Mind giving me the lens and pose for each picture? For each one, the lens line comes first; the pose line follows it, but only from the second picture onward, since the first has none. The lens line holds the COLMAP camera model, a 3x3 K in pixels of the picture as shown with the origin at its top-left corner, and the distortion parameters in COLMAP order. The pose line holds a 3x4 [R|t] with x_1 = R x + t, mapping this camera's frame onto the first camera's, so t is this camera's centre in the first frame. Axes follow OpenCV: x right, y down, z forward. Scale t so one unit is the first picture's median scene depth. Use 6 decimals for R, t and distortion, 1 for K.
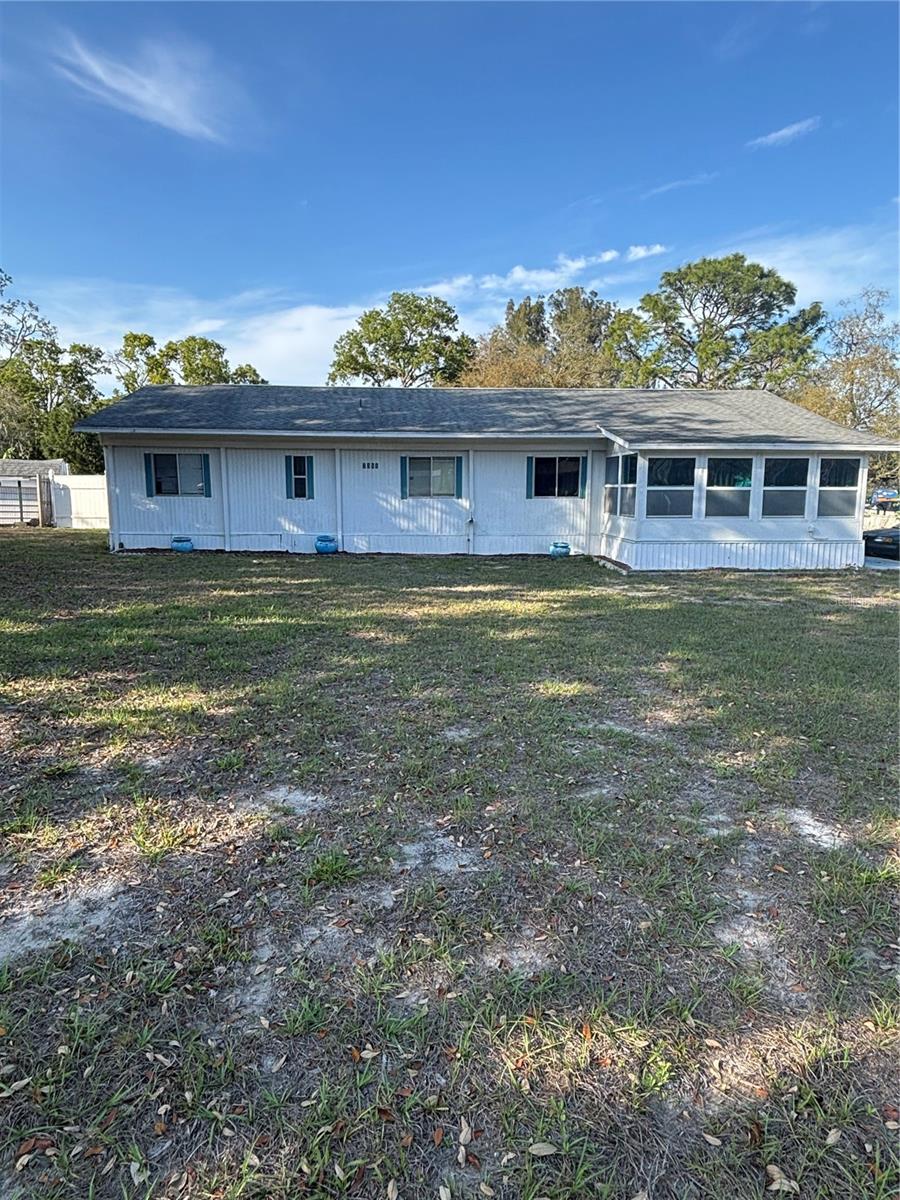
lens RADIAL K [[711.4, 0, 450.0], [0, 711.4, 600.0], [0, 0, 1]] dist [0.031202, -0.047230]
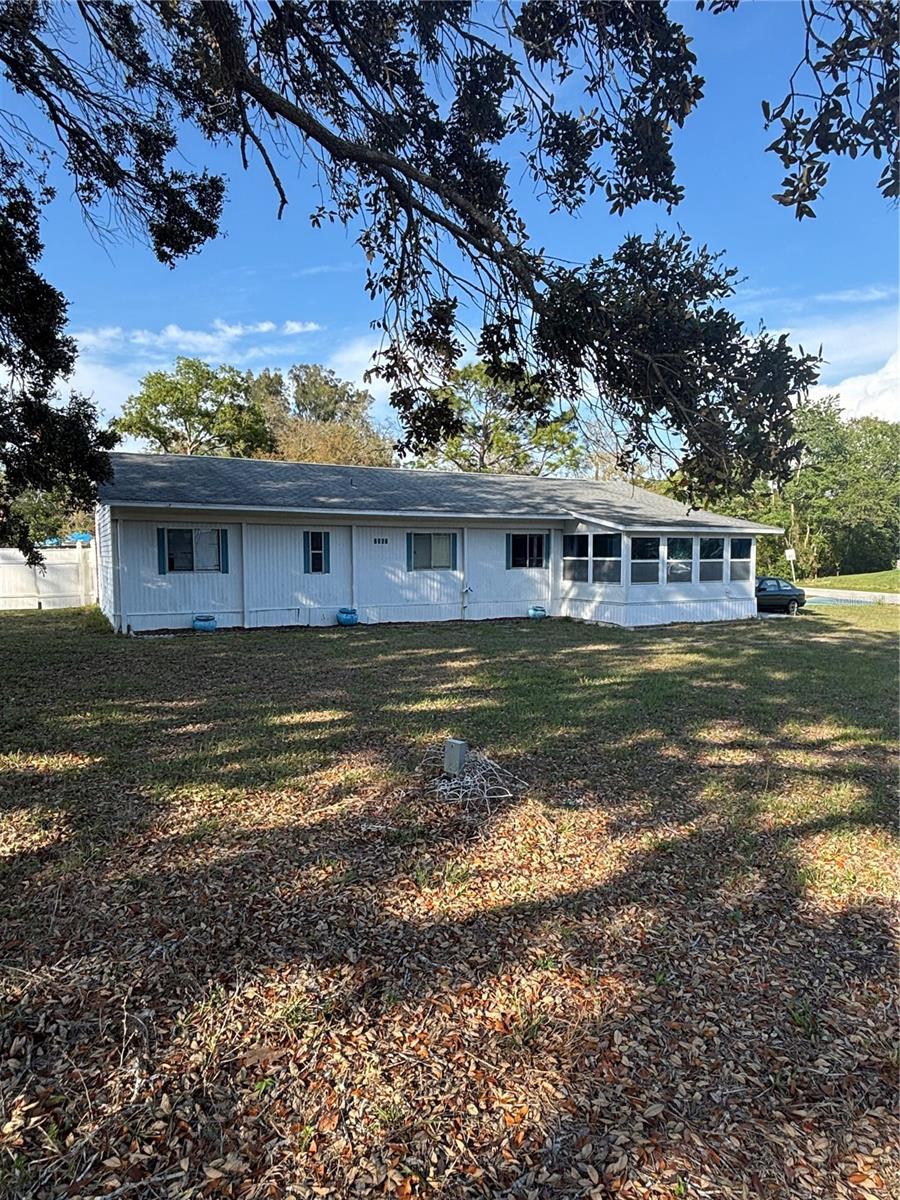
lens RADIAL K [[720.8, 0, 446.1], [0, 720.8, 599.0], [0, 0, 1]] dist [0.002959, 0.000701]
pose [[0.907580, -0.031292, 0.418711, -0.477911], [0.069150, 0.994742, -0.075546, -0.014963], [-0.414145, 0.097517, 0.904972, -0.005100]]
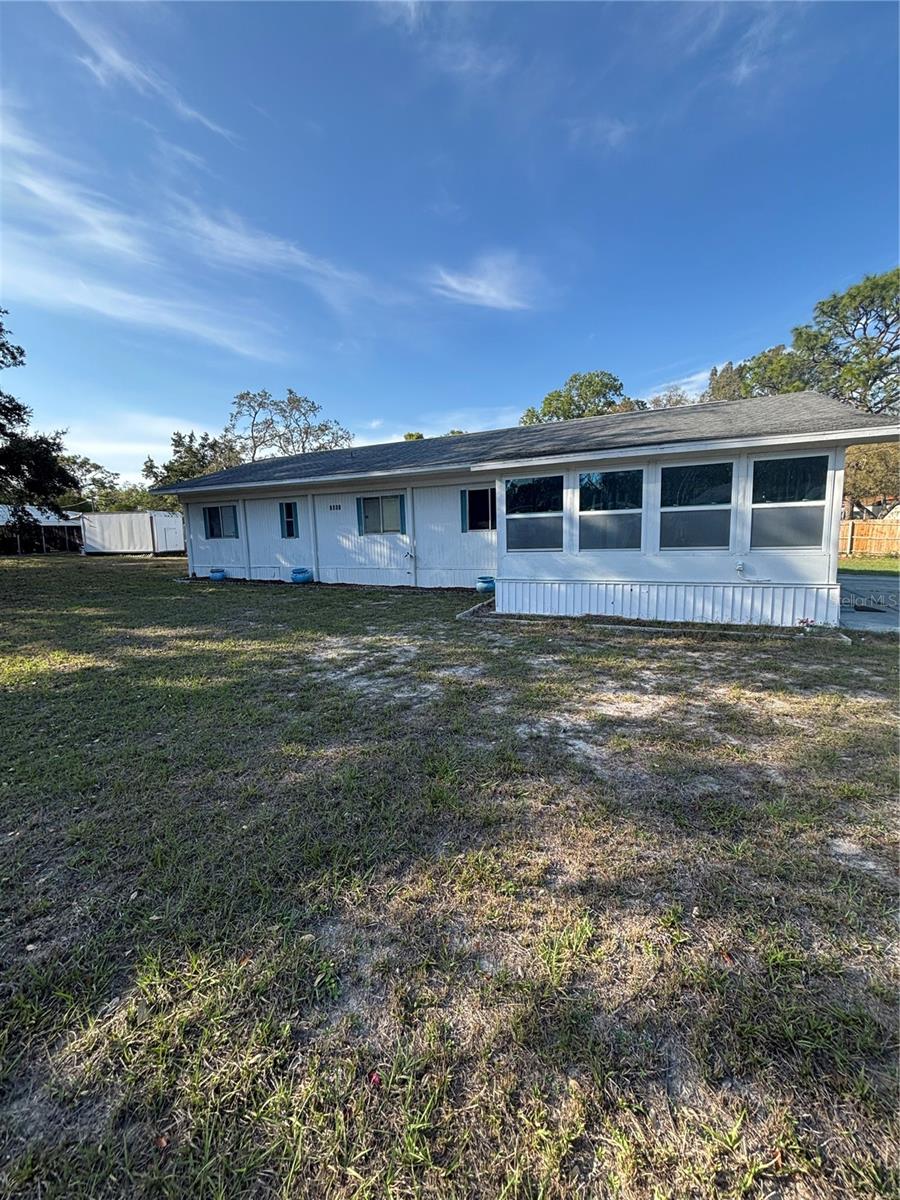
lens RADIAL K [[478.6, 0, 449.1], [0, 478.6, 597.8], [0, 0, 1]] dist [0.007040, -0.003018]
pose [[0.881638, 0.036140, -0.470540, 0.419480], [-0.042843, 0.999076, -0.003539, -0.048899], [0.469977, 0.023279, 0.882371, 0.411160]]
